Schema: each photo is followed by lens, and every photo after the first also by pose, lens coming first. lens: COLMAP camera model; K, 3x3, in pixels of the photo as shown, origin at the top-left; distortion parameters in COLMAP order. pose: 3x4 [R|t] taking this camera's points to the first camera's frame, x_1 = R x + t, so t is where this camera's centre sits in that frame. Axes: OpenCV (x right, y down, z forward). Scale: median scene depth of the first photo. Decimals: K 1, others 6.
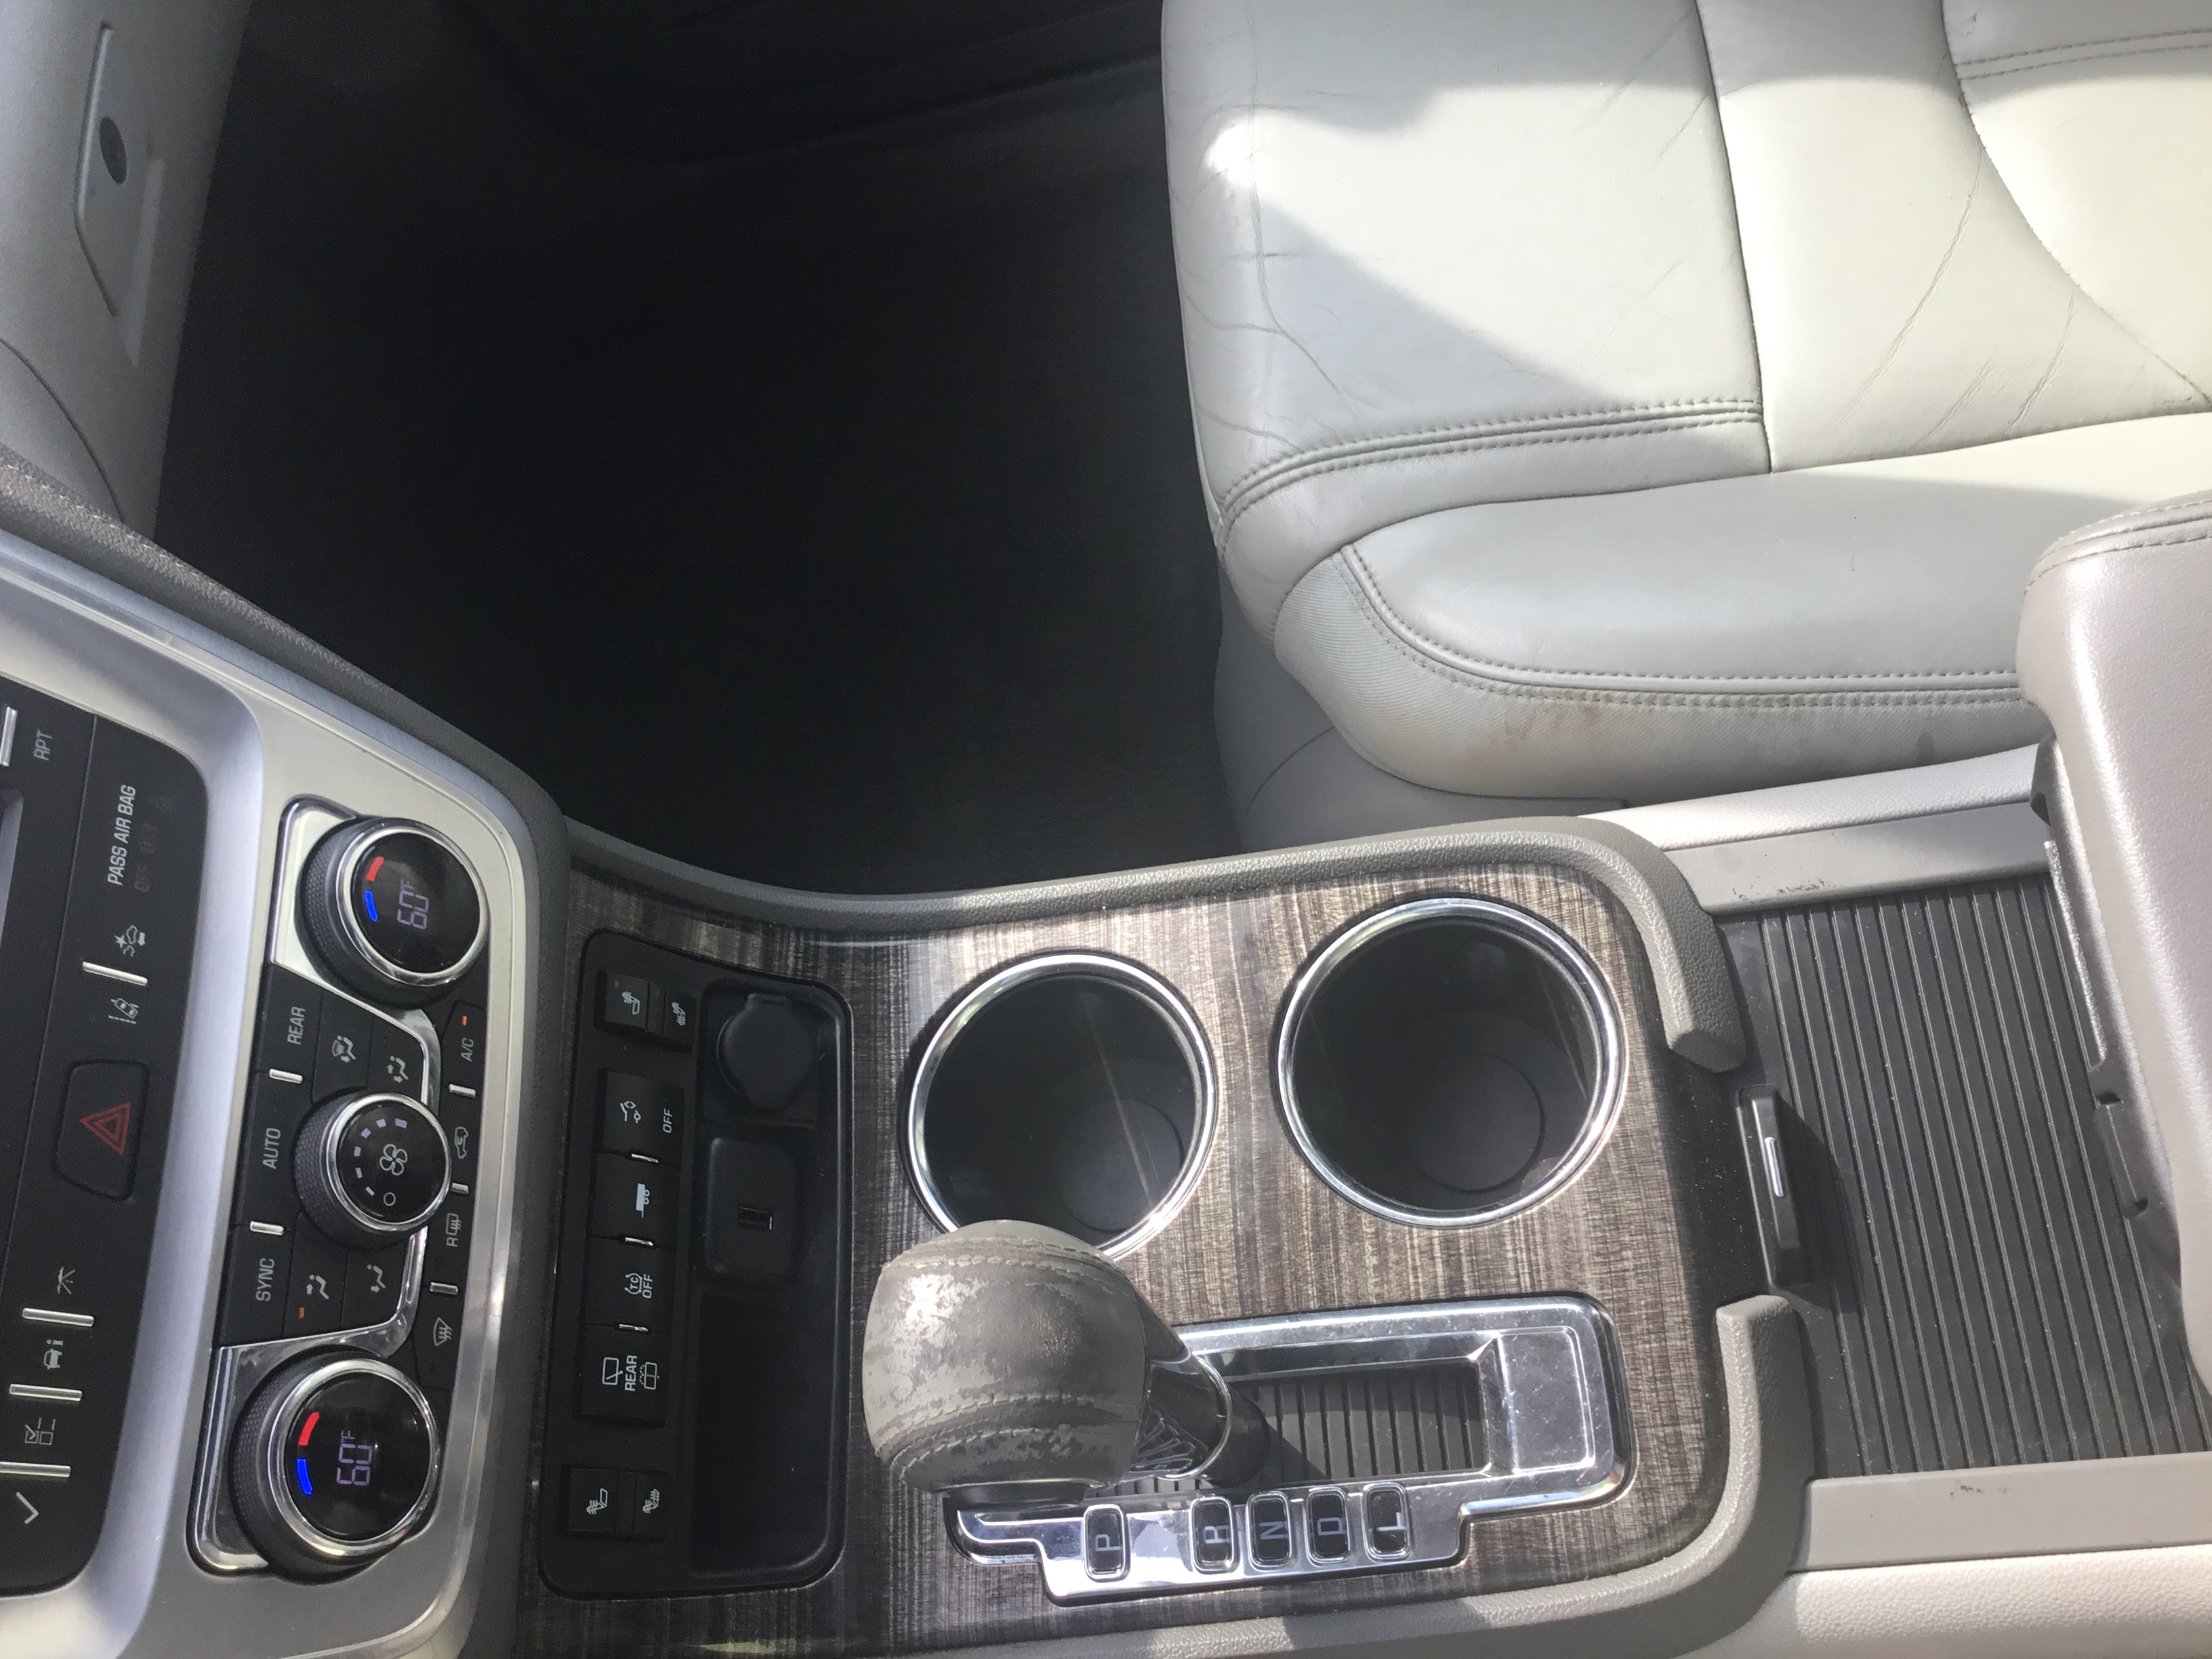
lens RADIAL K [[2015.7, 0, 1161.6], [0, 2015.7, 867.5], [0, 0, 1]] dist [0.065937, -0.120308]
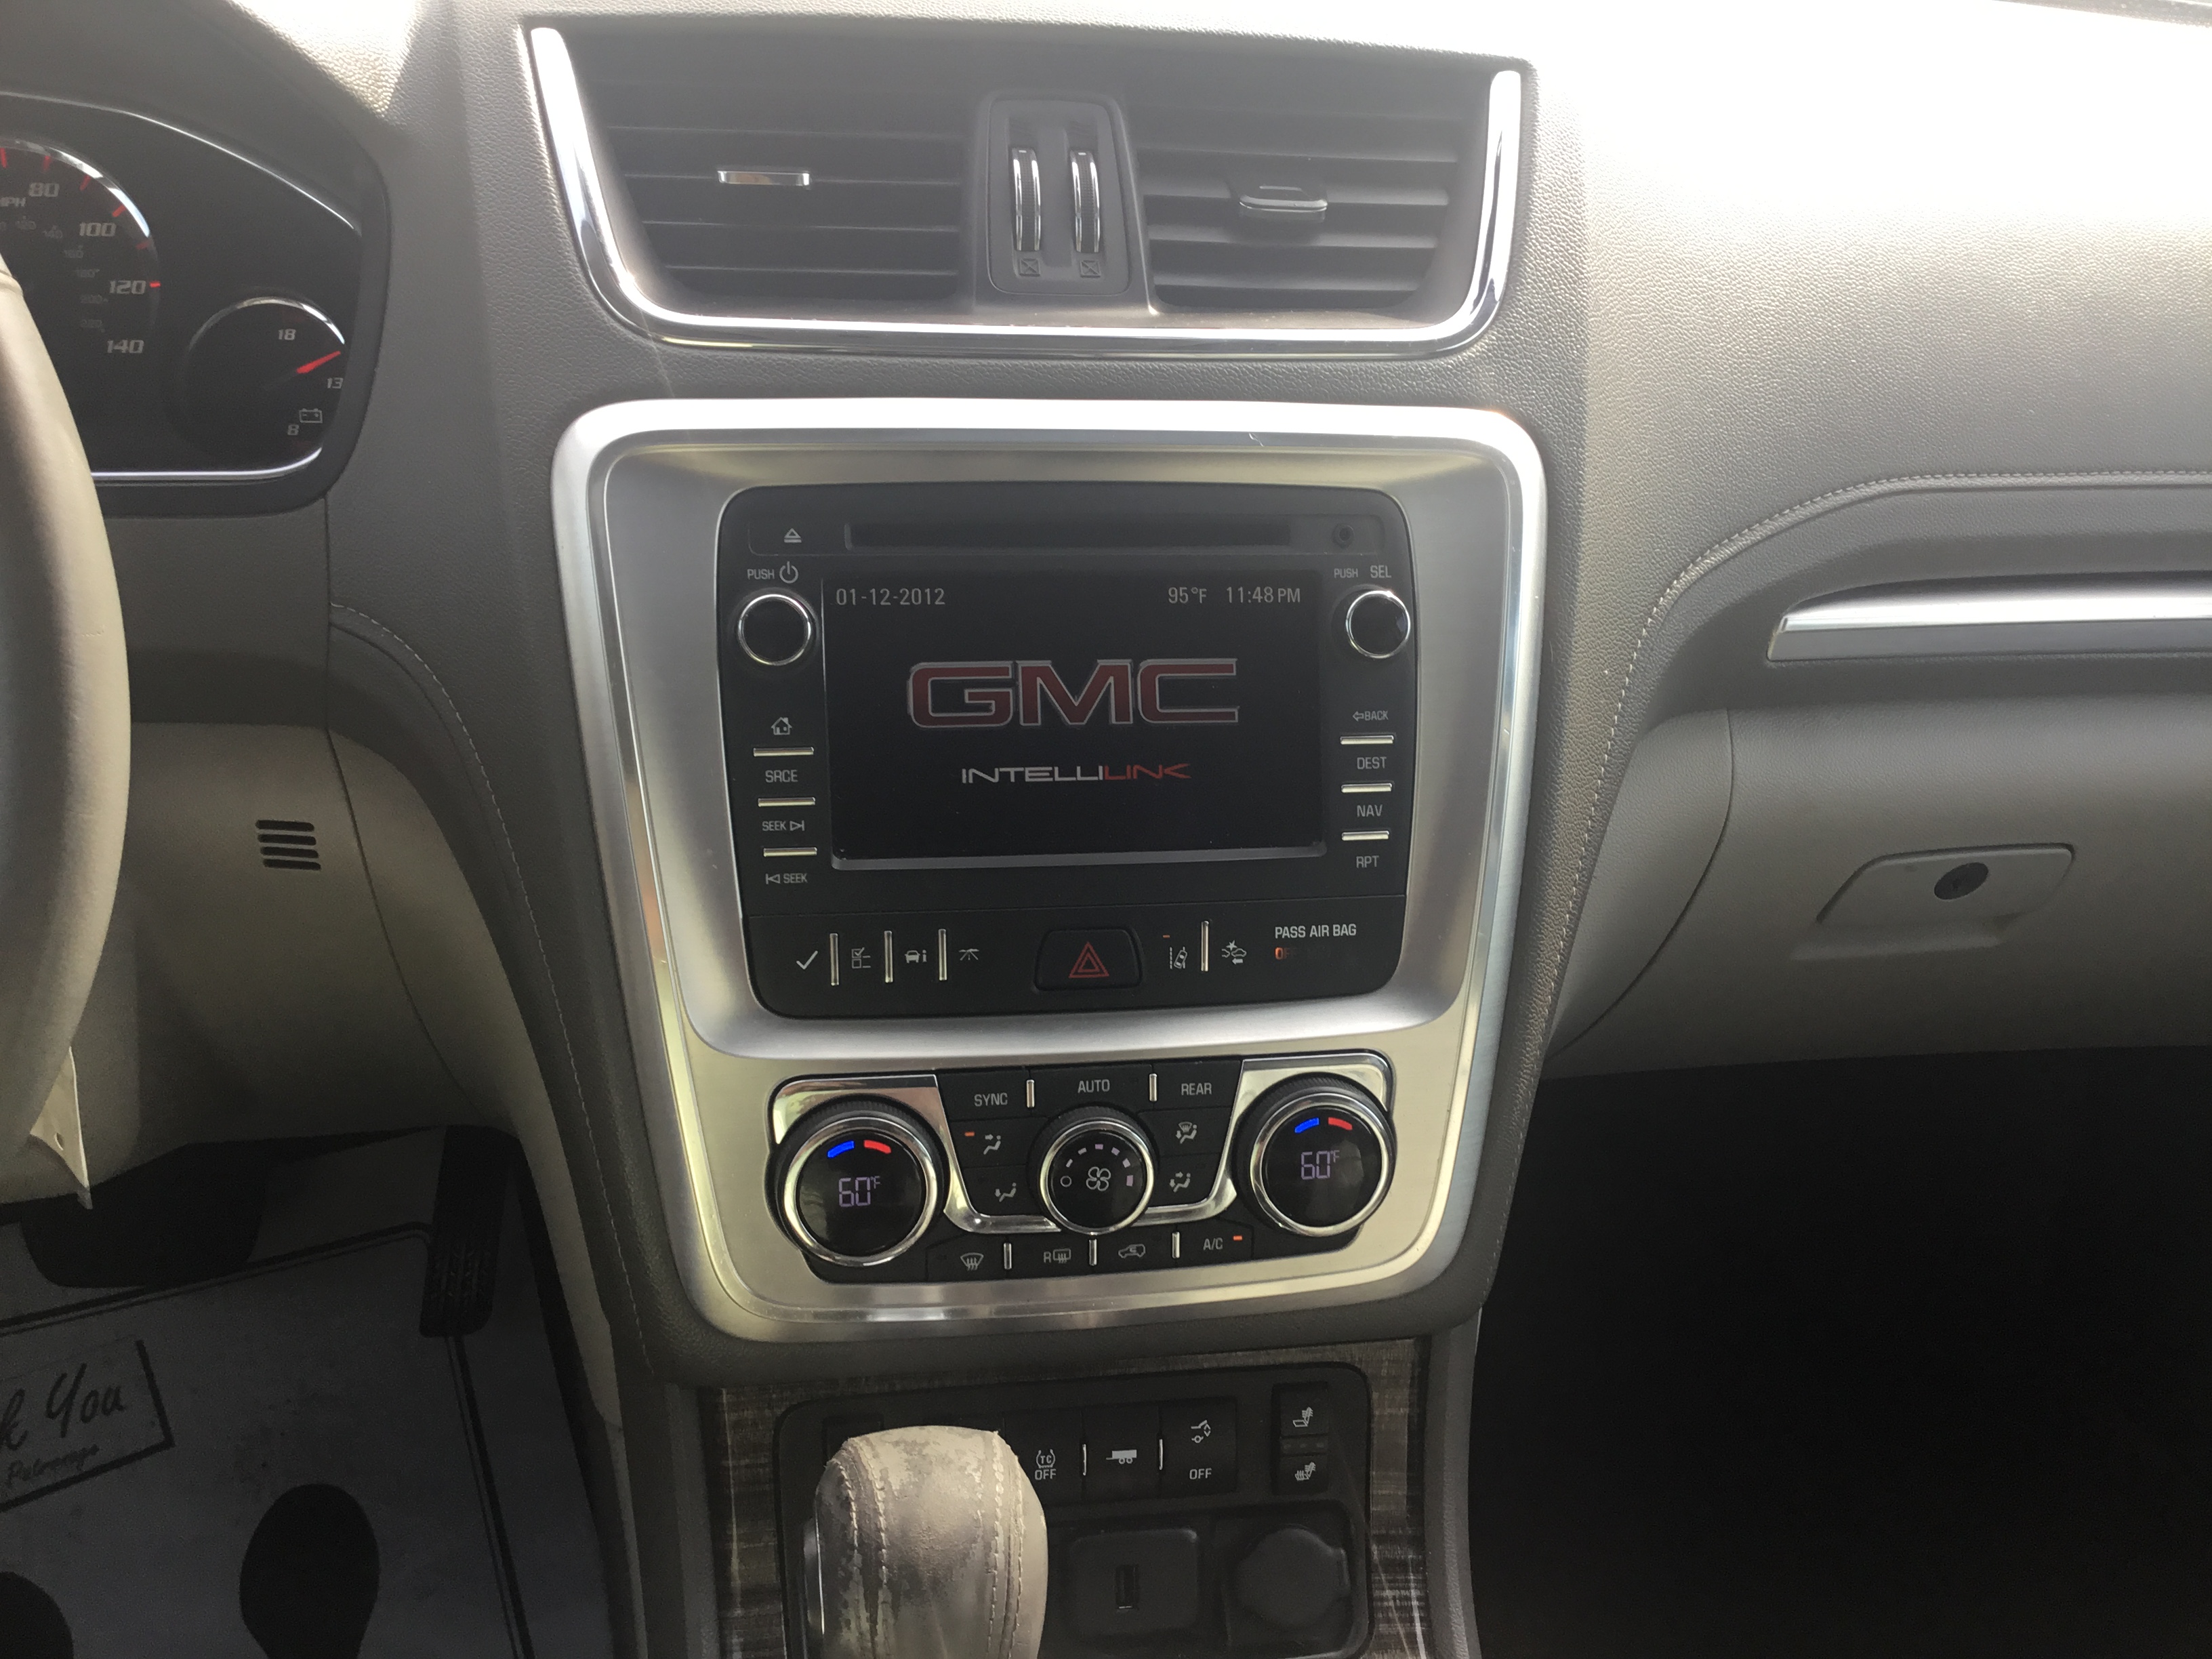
lens RADIAL K [[2015.7, 0, 1103.2], [0, 2015.7, 827.3], [0, 0, 1]] dist [0.065937, -0.120308]
pose [[0.084194, 0.708269, -0.700904, 0.304515], [-0.949851, 0.269633, 0.158368, -0.101753], [0.301155, 0.652421, 0.695452, 0.028266]]
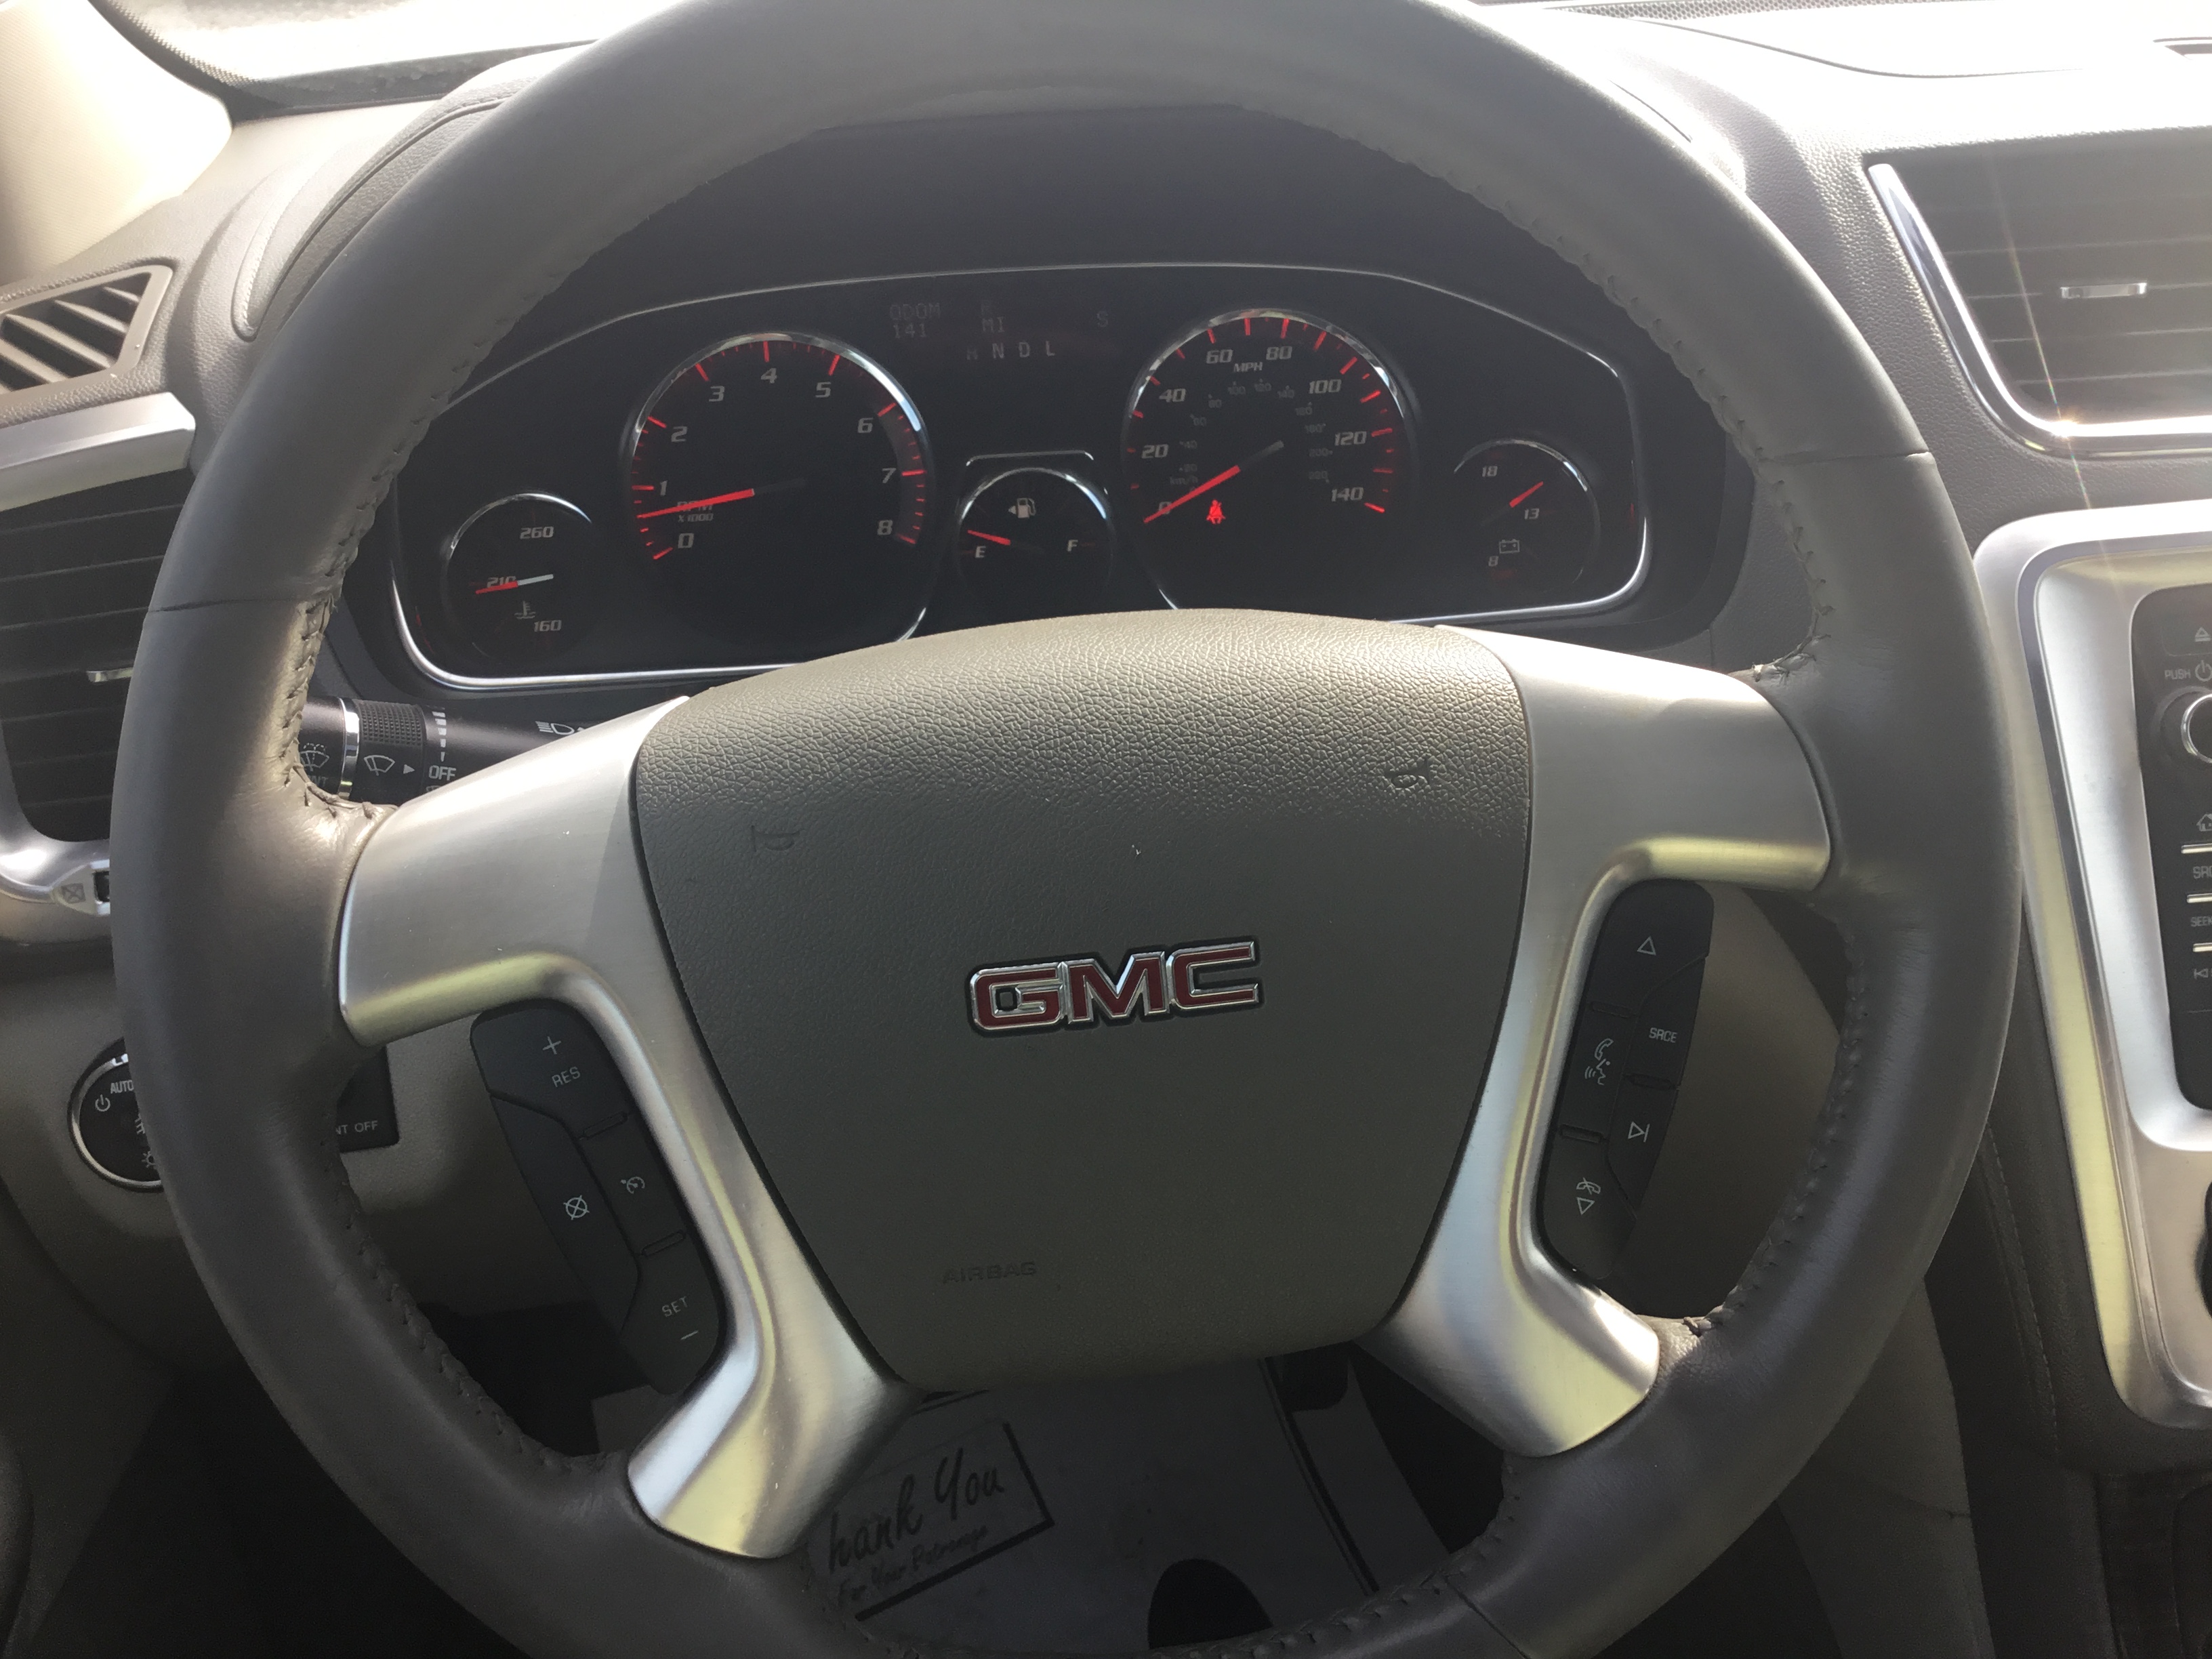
lens RADIAL K [[1944.4, 0, 1090.4], [0, 1944.4, 812.1], [0, 0, 1]] dist [0.026197, -0.001582]
pose [[0.063820, 0.679990, -0.730439, 0.223207], [-0.919866, 0.323922, 0.221180, 0.571035], [0.387006, 0.657790, 0.646172, -0.244135]]
